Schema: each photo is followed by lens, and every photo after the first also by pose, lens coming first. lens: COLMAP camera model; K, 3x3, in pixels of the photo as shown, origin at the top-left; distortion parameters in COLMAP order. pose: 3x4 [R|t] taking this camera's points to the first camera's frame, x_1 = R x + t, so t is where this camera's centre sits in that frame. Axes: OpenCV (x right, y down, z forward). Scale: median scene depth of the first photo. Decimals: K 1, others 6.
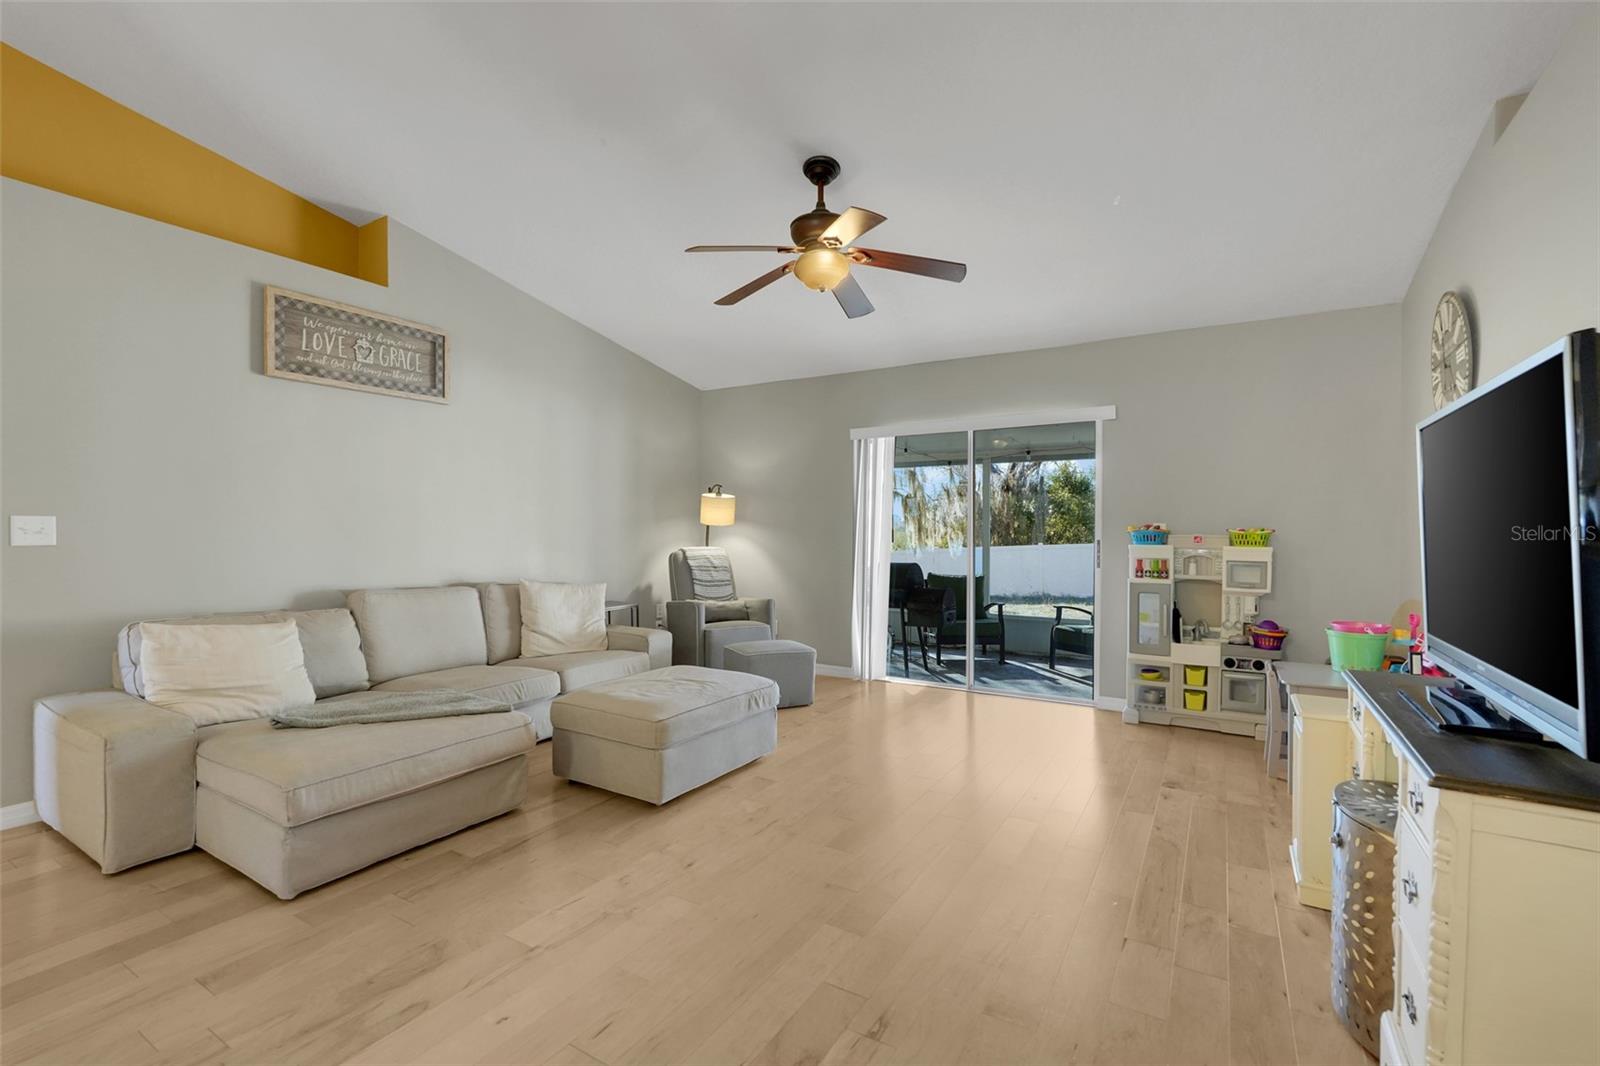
lens RADIAL K [[702.7, 0, 794.0], [0, 702.7, 533.6], [0, 0, 1]] dist [-0.000836, 0.000438]
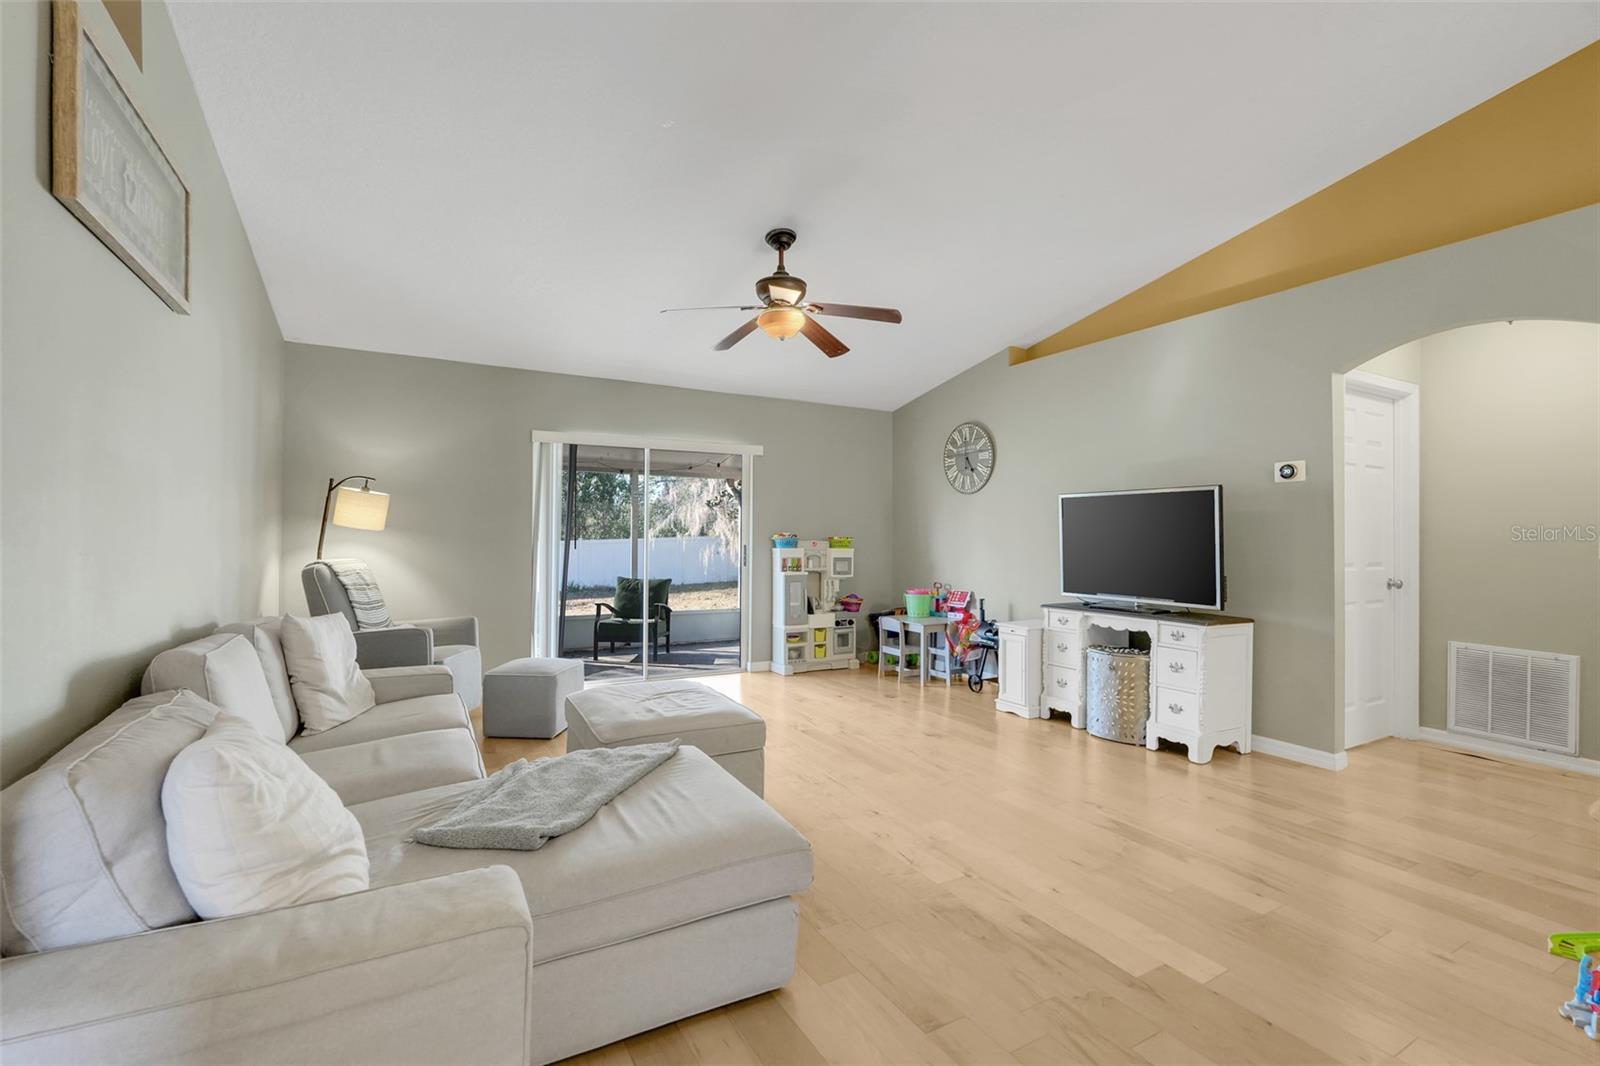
lens RADIAL K [[711.6, 0, 781.1], [0, 711.6, 528.6], [0, 0, 1]] dist [-0.014874, 0.000059]
pose [[0.499175, 0.010140, 0.866442, -0.767208], [-0.001246, 0.999939, -0.010984, -0.007547], [-0.866500, 0.004403, 0.499157, 0.304049]]
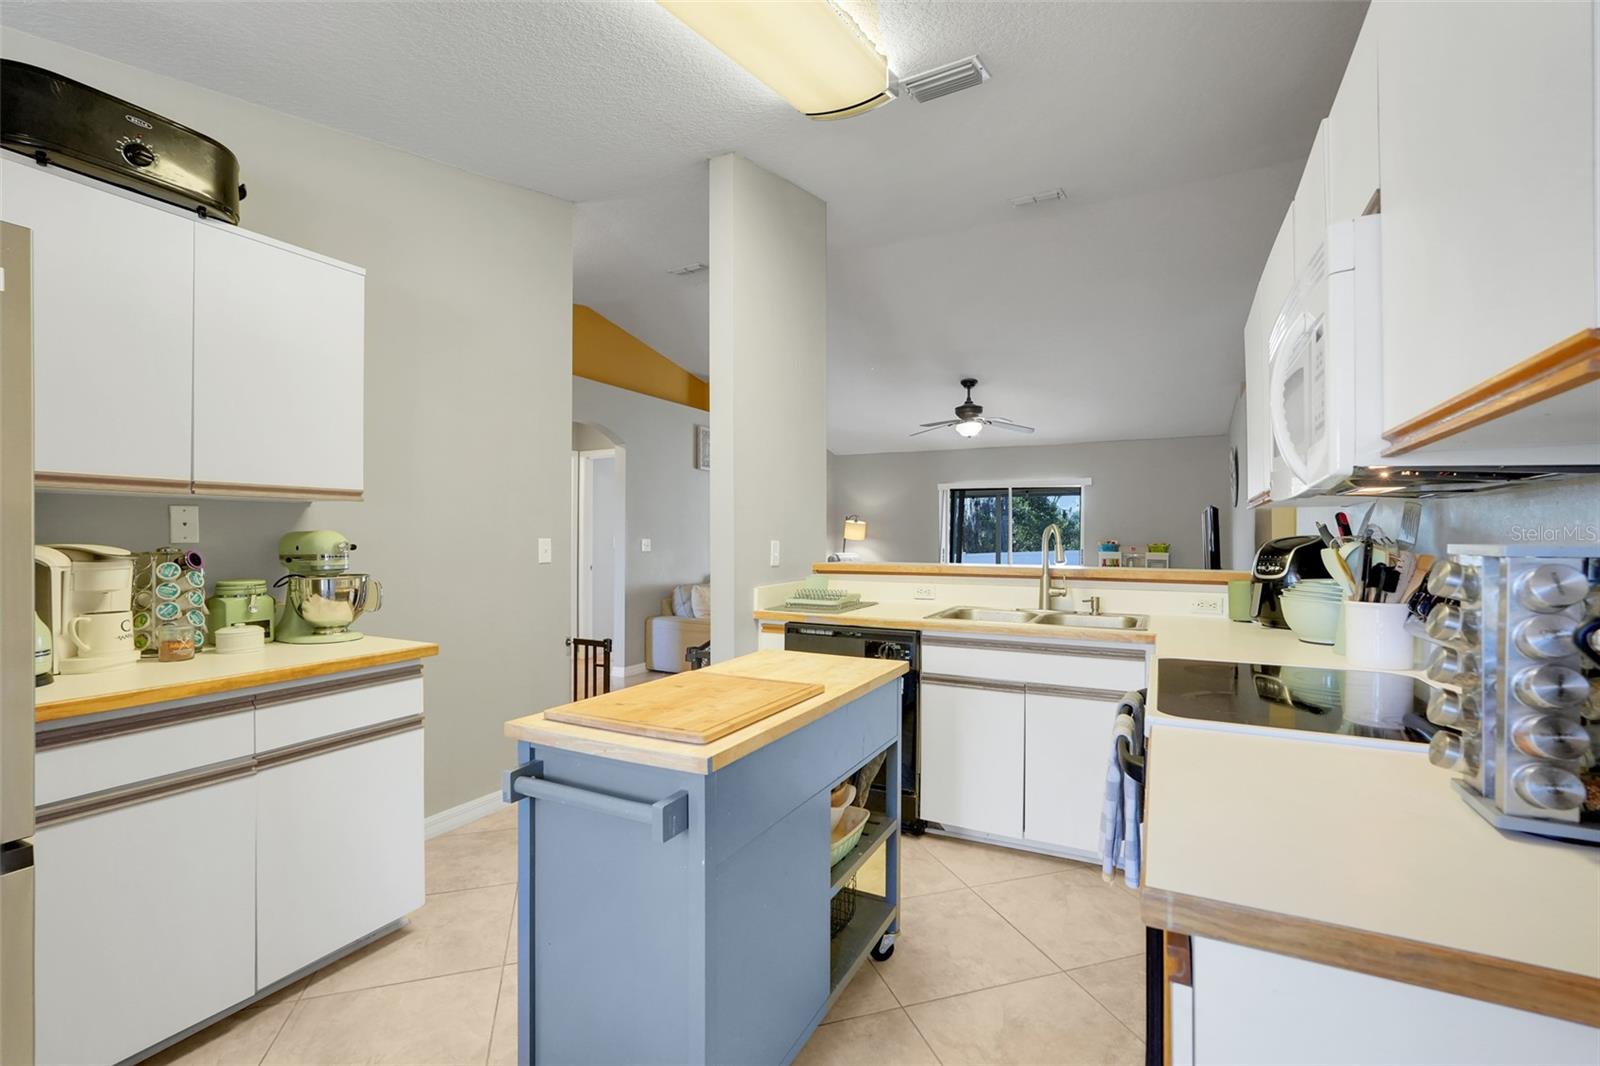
lens RADIAL K [[702.7, 0, 794.0], [0, 702.7, 533.6], [0, 0, 1]] dist [-0.000836, 0.000438]
pose [[0.997858, 0.002947, 0.065349, -0.502703], [-0.002266, 0.999942, -0.010493, -0.012043], [-0.065376, 0.010323, 0.997807, -0.901649]]
